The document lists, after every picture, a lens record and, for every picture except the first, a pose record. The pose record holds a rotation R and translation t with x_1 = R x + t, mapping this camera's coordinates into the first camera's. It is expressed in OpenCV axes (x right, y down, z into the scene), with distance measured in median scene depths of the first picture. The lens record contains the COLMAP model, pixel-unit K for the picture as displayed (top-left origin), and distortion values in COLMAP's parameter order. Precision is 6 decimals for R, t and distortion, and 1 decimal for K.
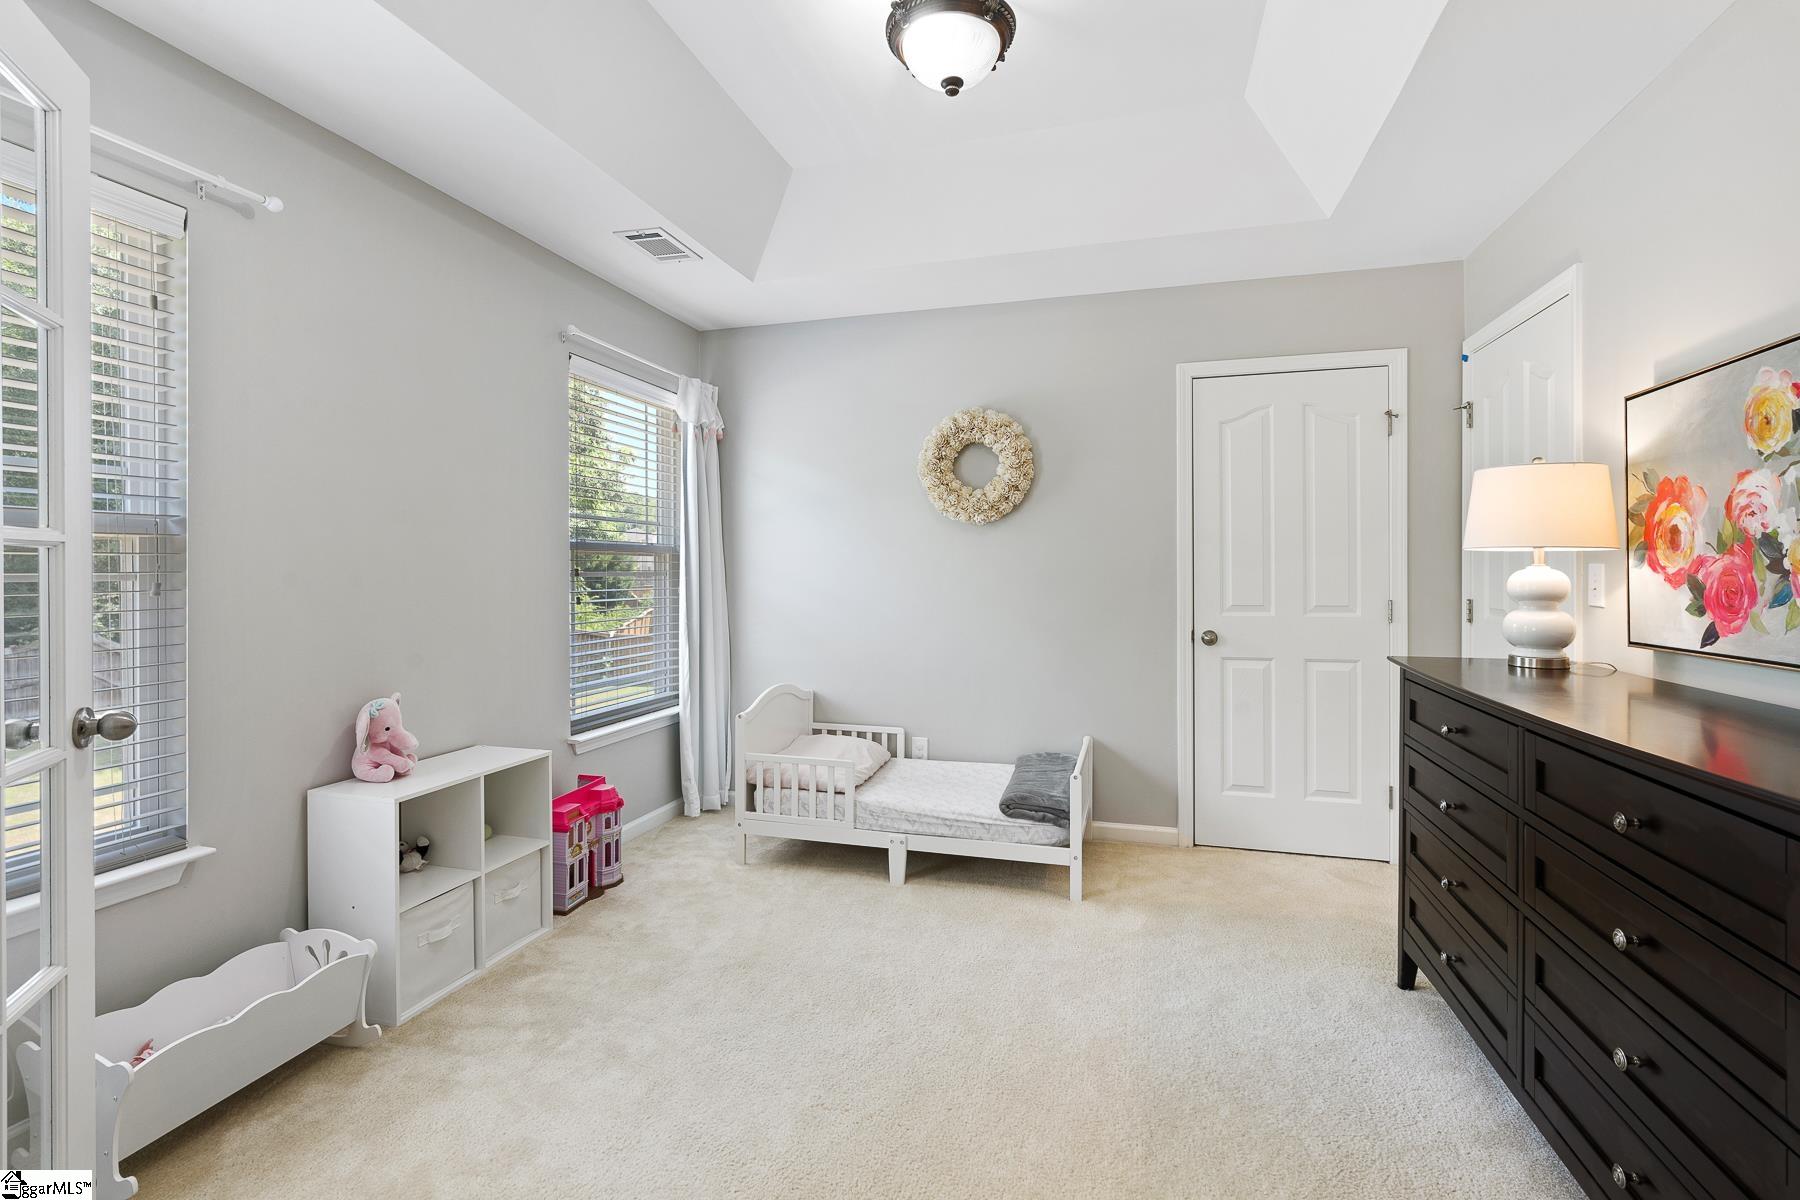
lens RADIAL K [[823.4, 0, 903.9], [0, 823.4, 588.5], [0, 0, 1]] dist [-0.001342, 0.001288]
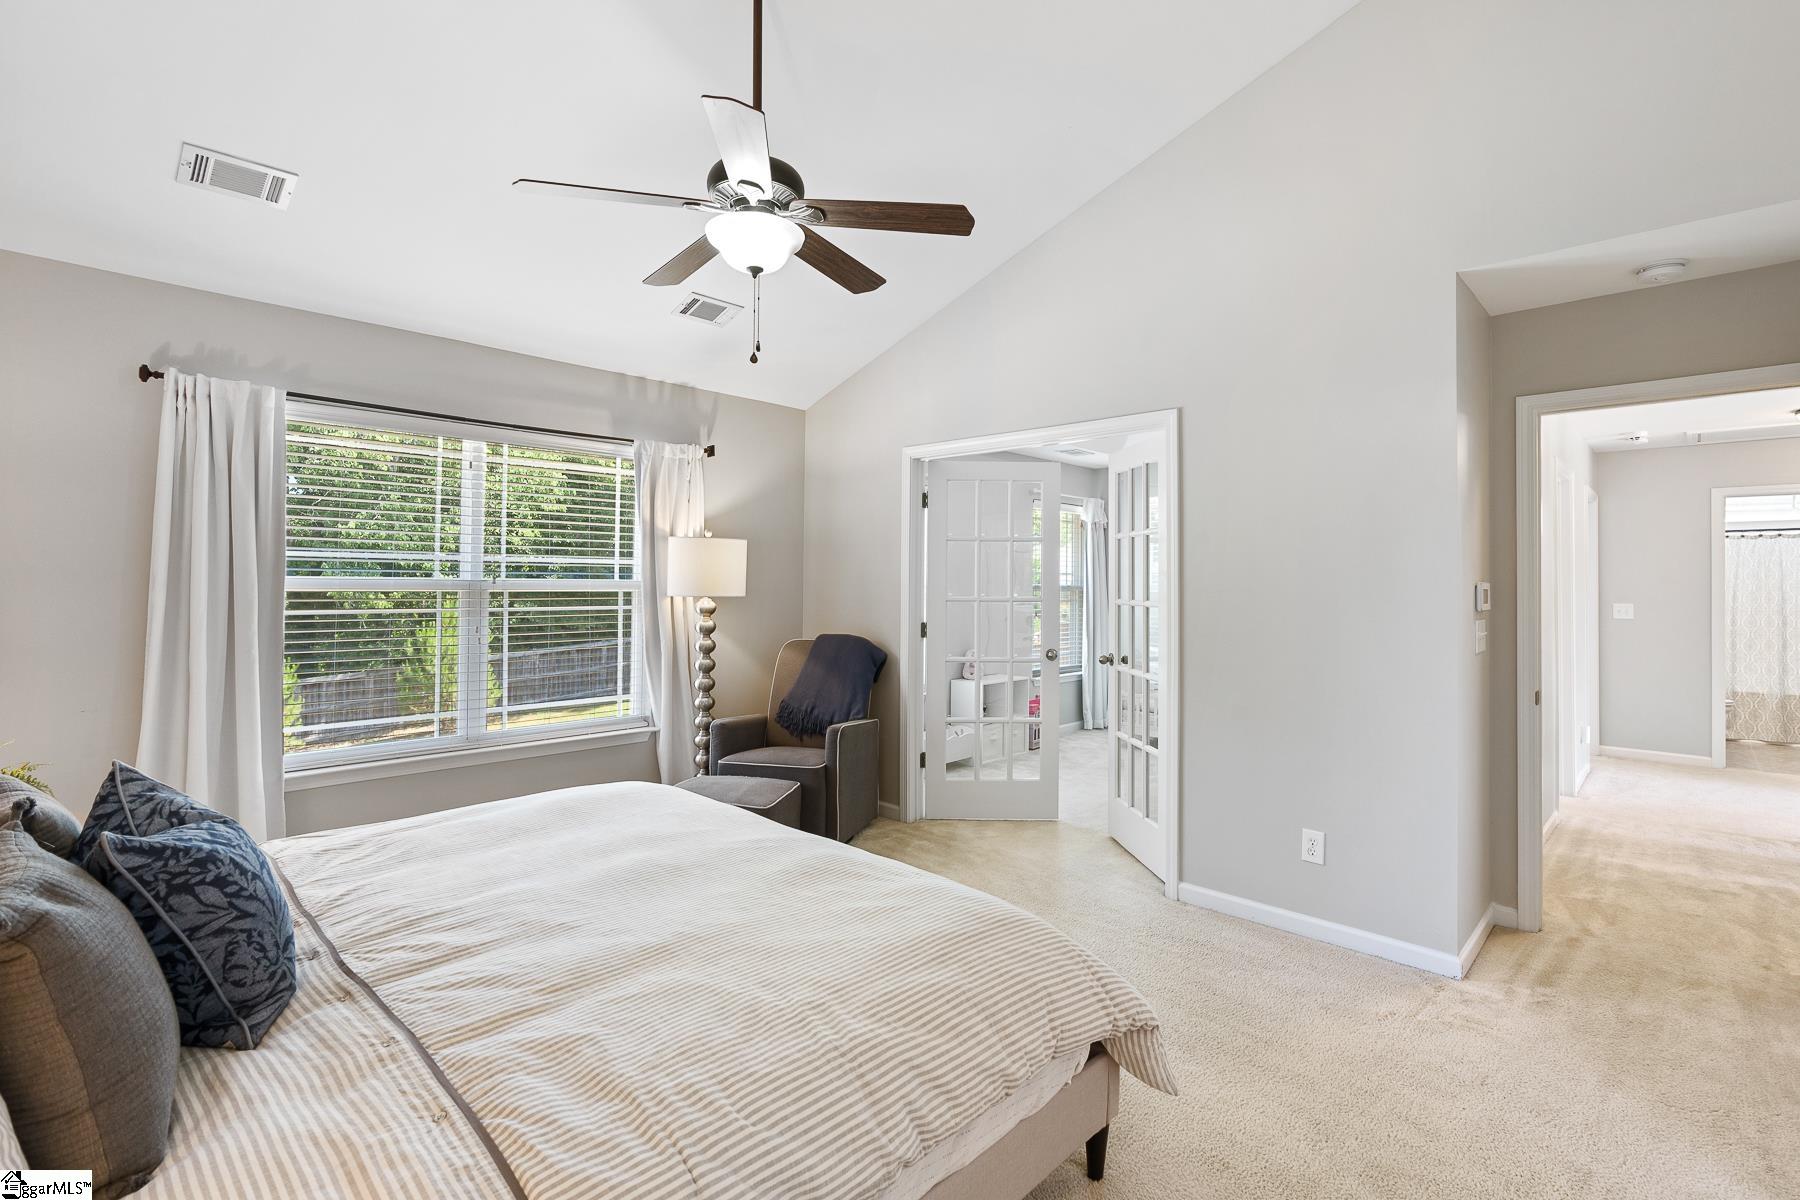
lens RADIAL K [[823.4, 0, 898.2], [0, 823.4, 590.3], [0, 0, 1]] dist [-0.001342, 0.001288]
pose [[0.885539, 0.004308, -0.464545, 0.232601], [-0.012095, 0.999832, -0.013784, -0.011140], [0.464408, 0.017825, 0.885442, -0.880287]]
